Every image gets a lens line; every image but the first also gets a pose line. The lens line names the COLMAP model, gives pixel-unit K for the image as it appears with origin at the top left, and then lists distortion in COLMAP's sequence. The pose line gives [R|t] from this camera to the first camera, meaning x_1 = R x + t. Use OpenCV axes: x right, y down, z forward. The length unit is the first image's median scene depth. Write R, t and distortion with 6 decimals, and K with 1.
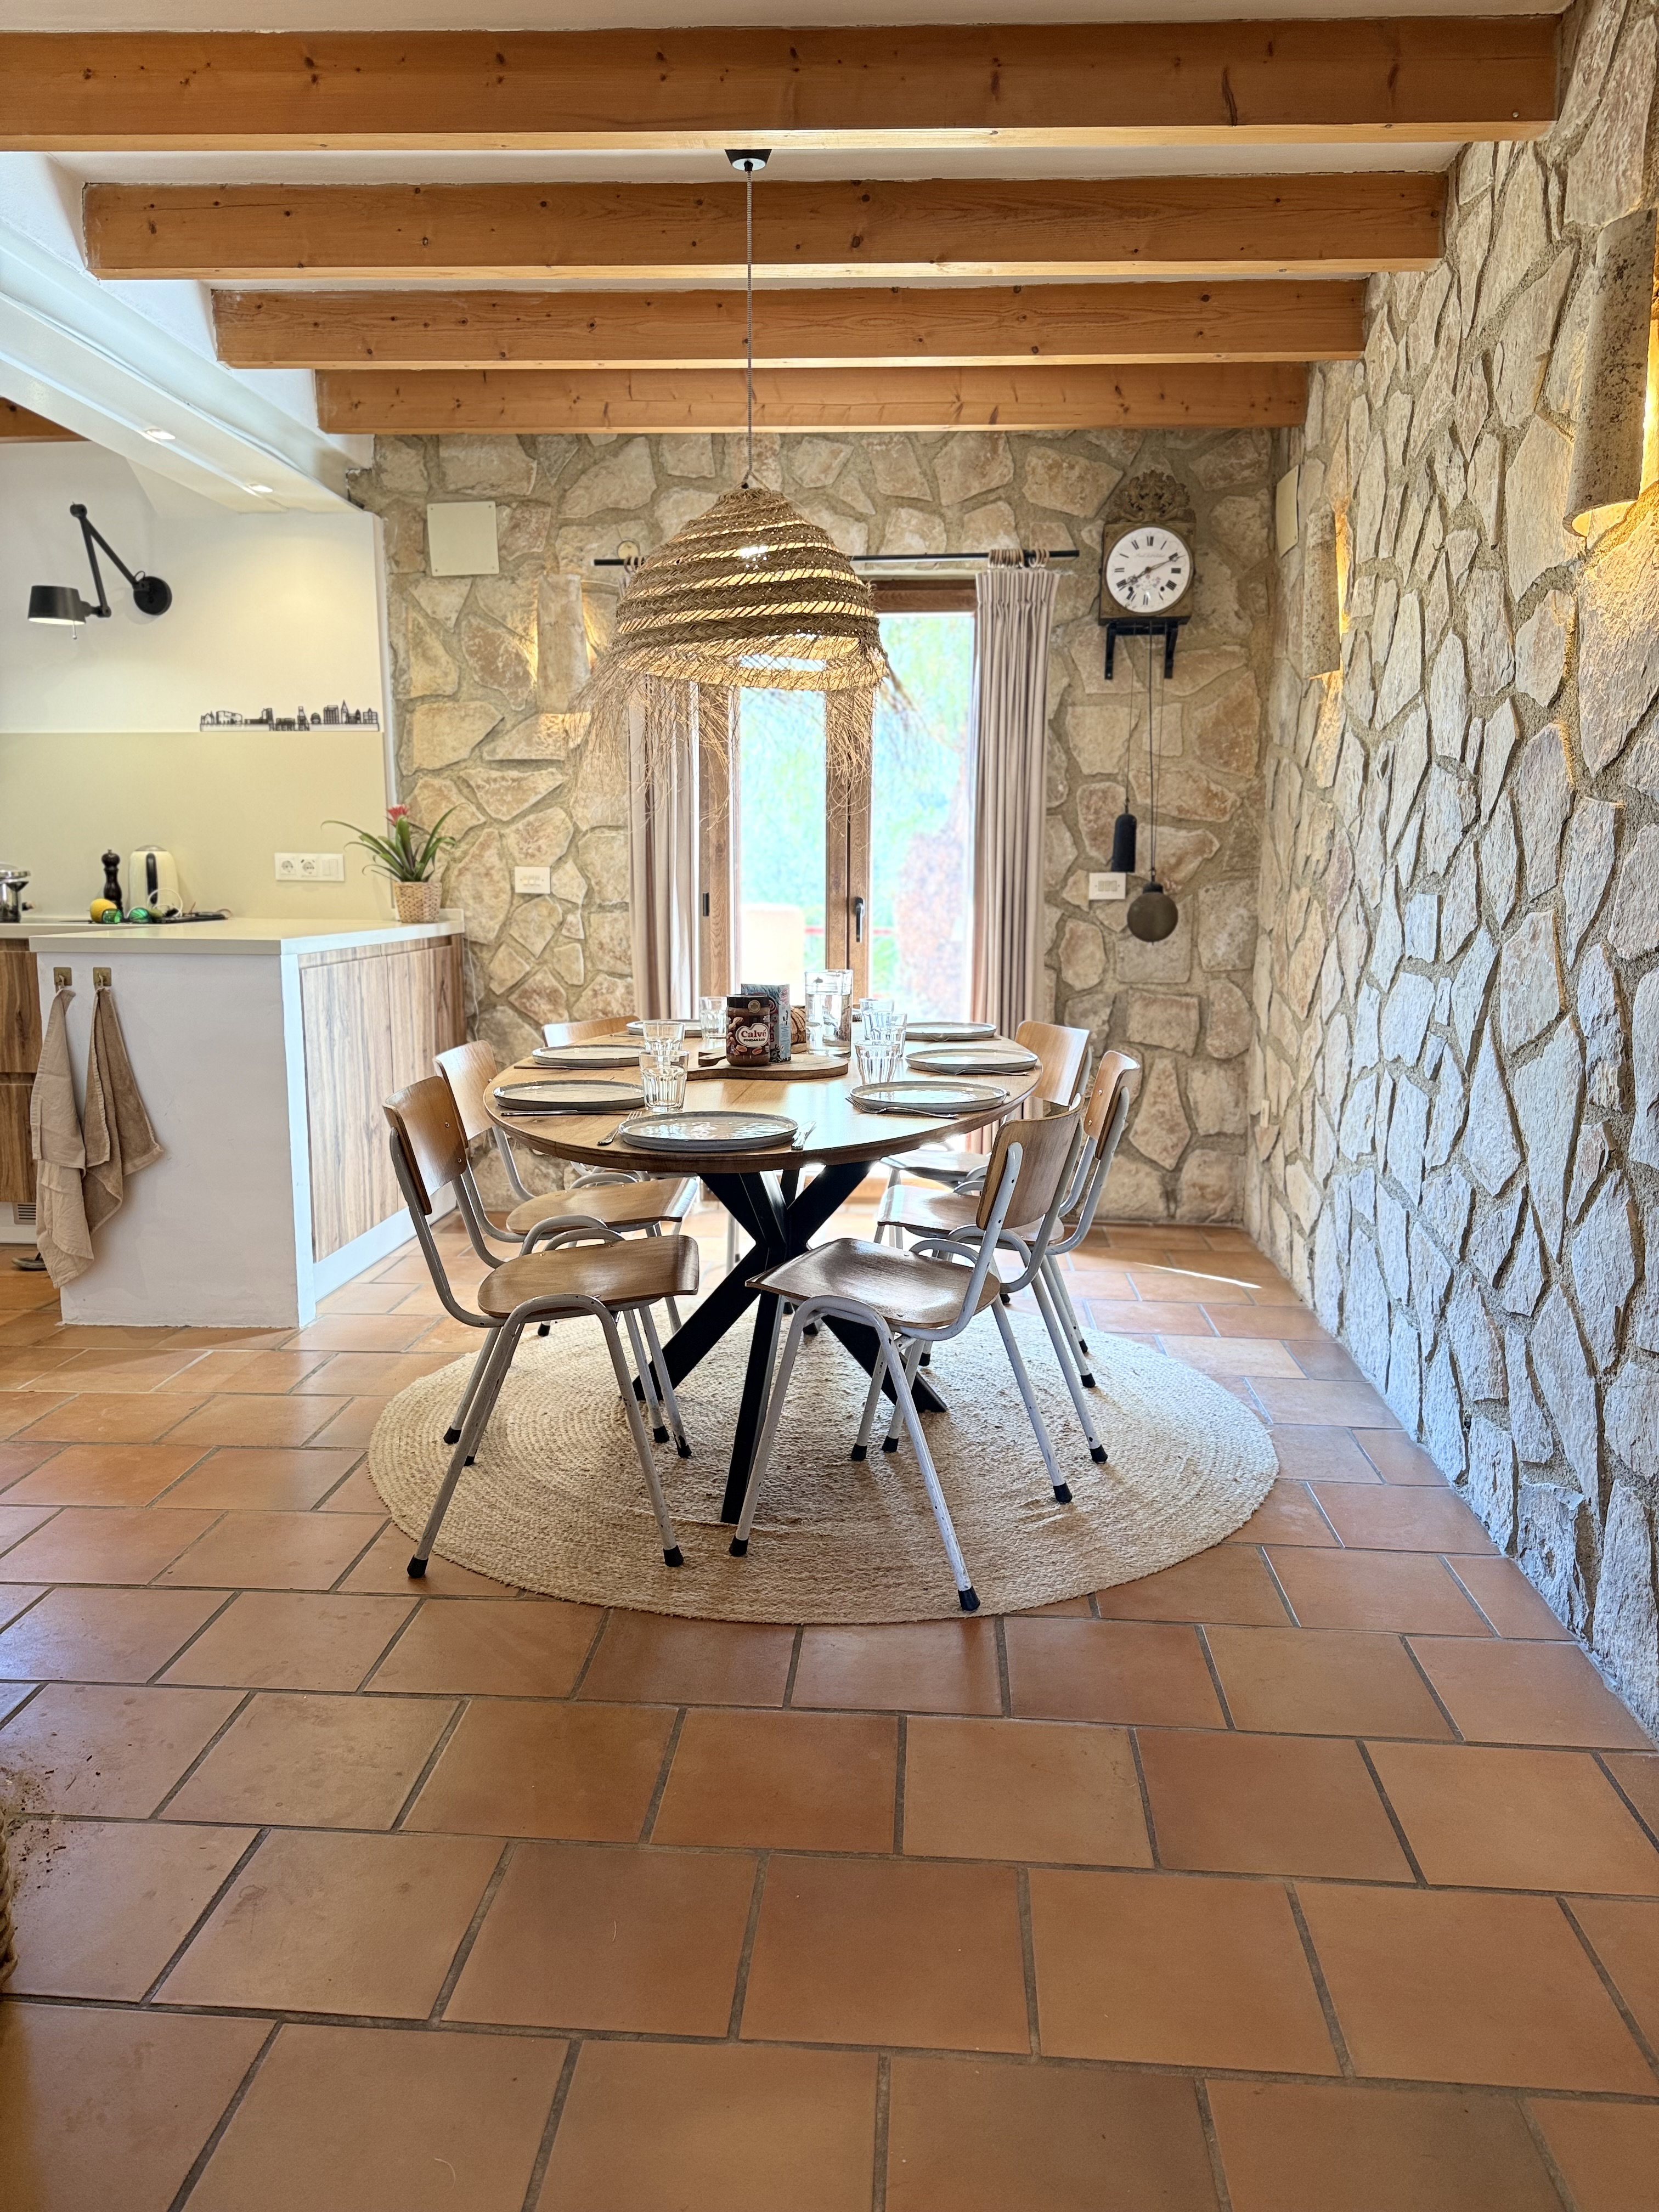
lens RADIAL K [[1566.2, 0, 828.9], [0, 1566.2, 1114.7], [0, 0, 1]] dist [0.015527, -0.025402]
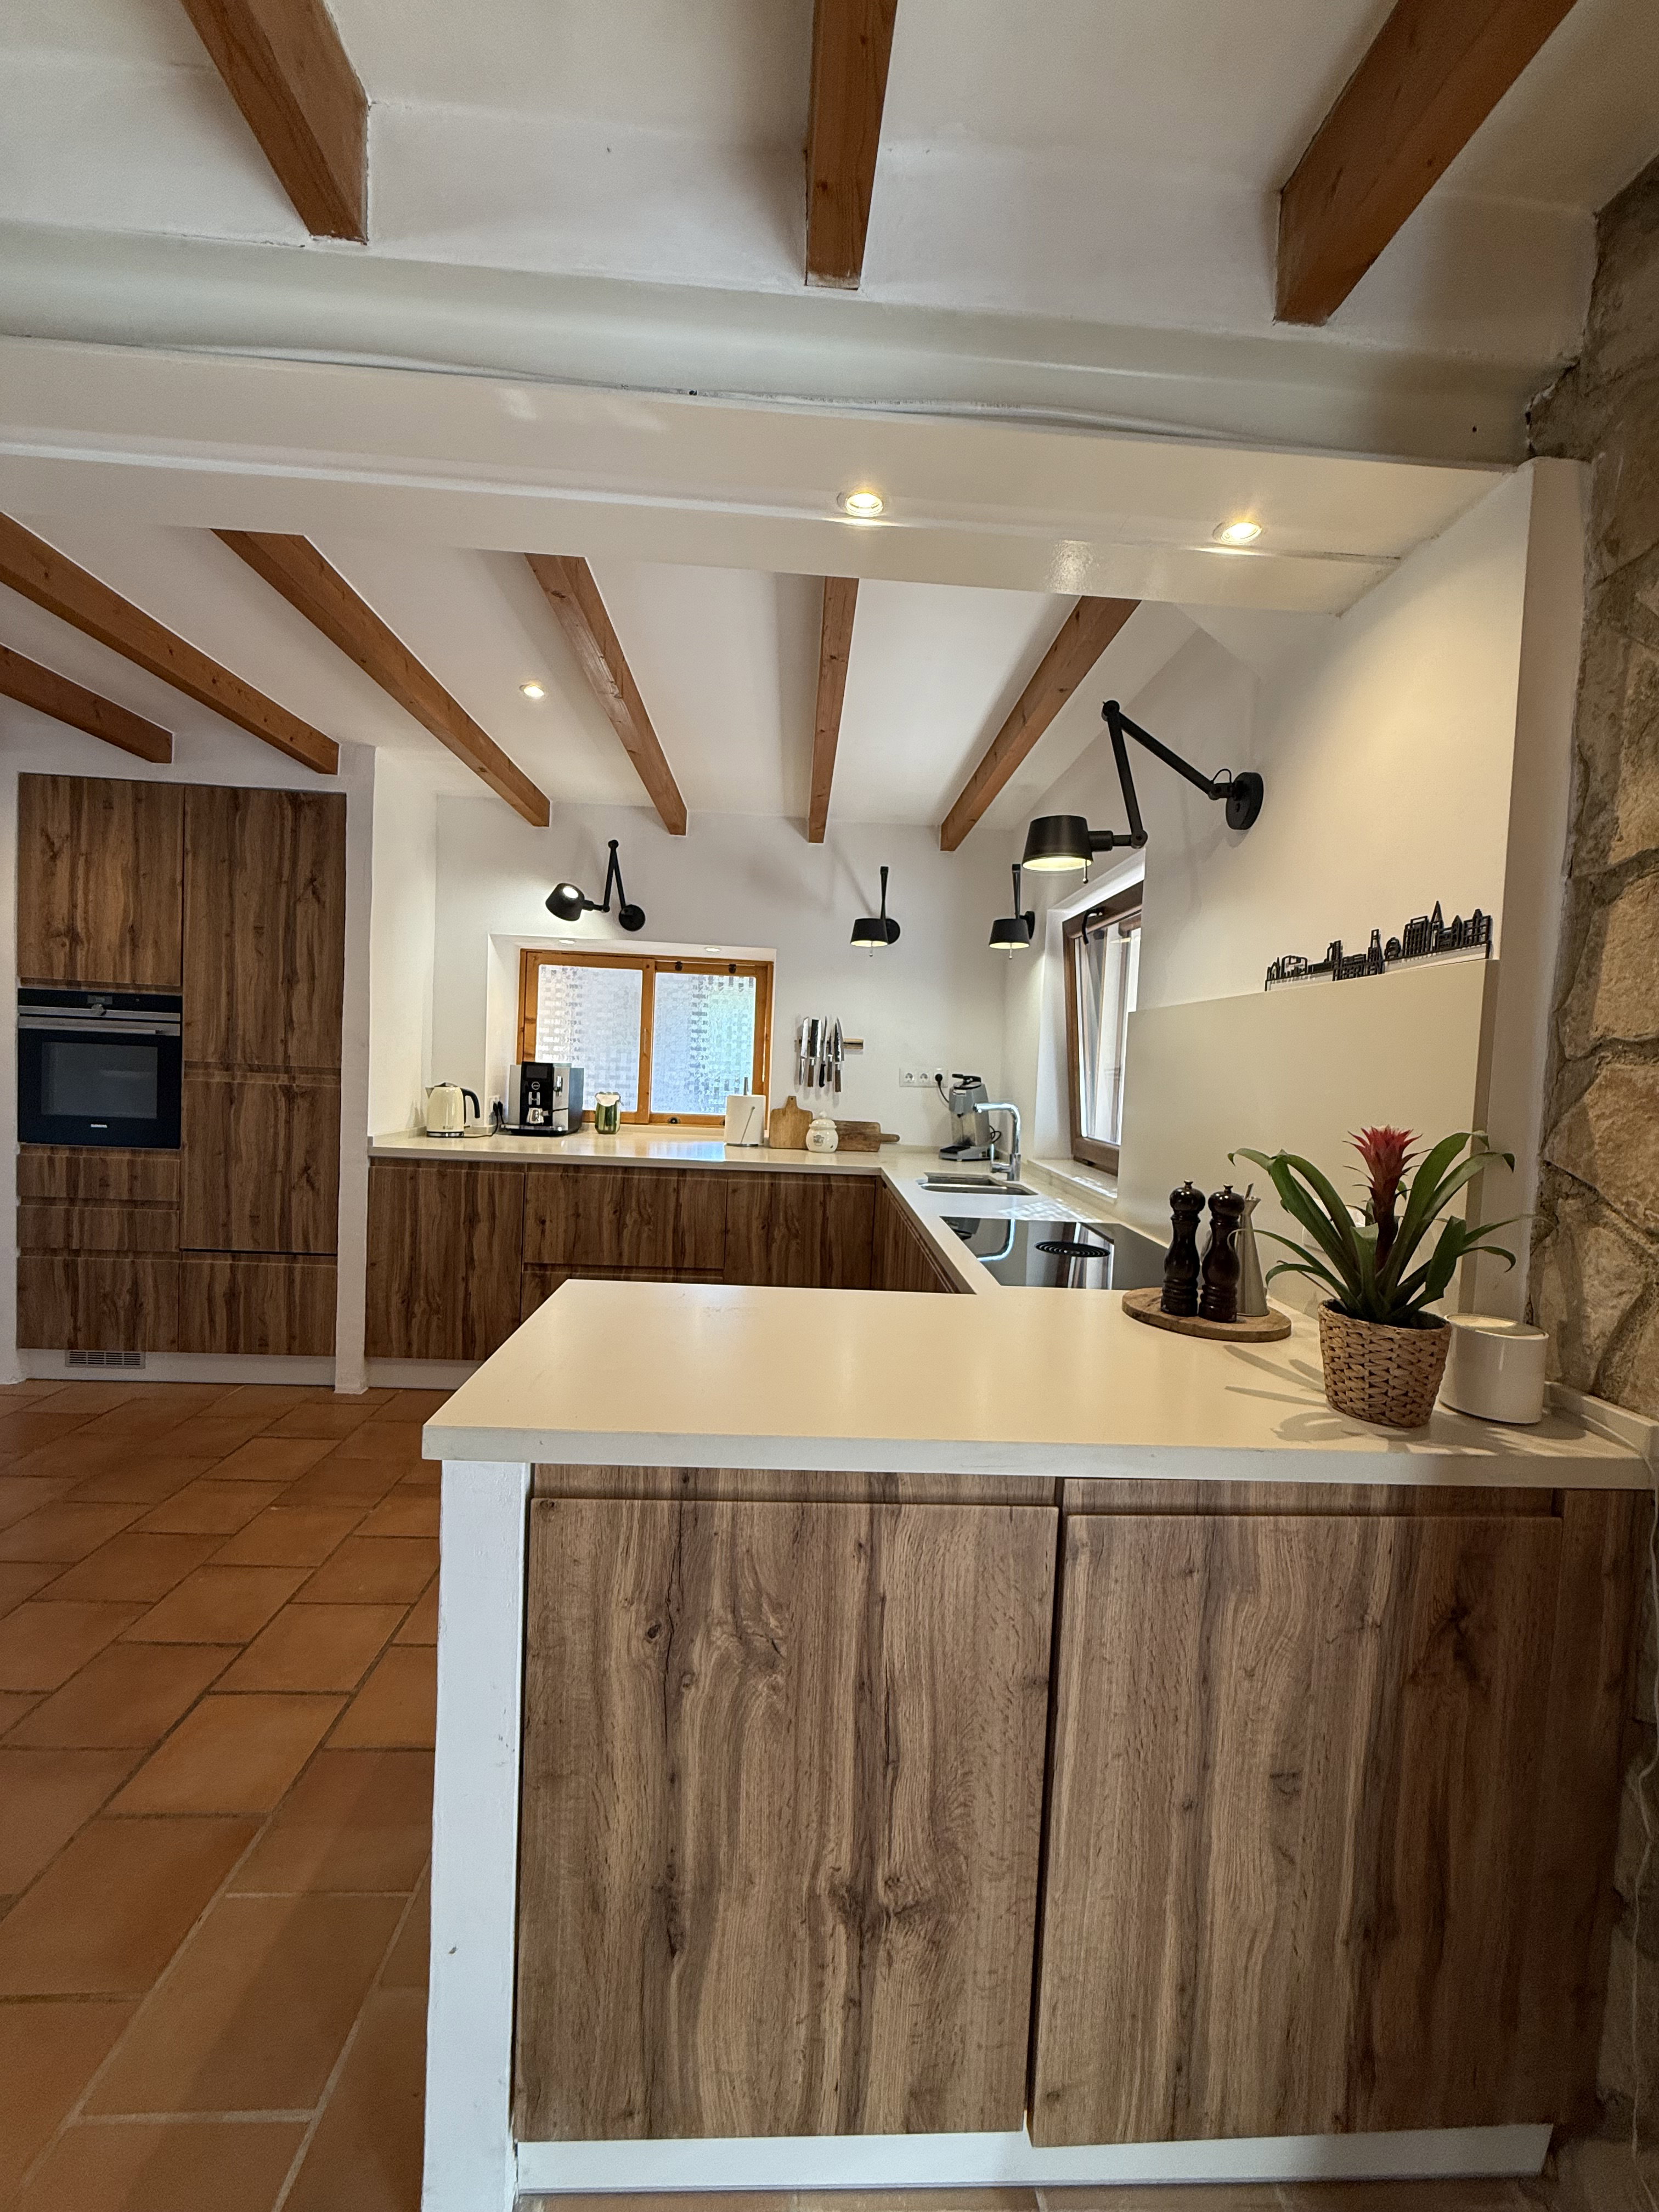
lens RADIAL K [[904.8, 0, 838.4], [0, 904.8, 1116.4], [0, 0, 1]] dist [0.000101, -0.000073]
pose [[0.120607, 0.056110, -0.991113, -0.135736], [-0.193160, 0.980645, 0.032013, -0.404947], [0.973727, 0.187582, 0.129110, 1.852771]]
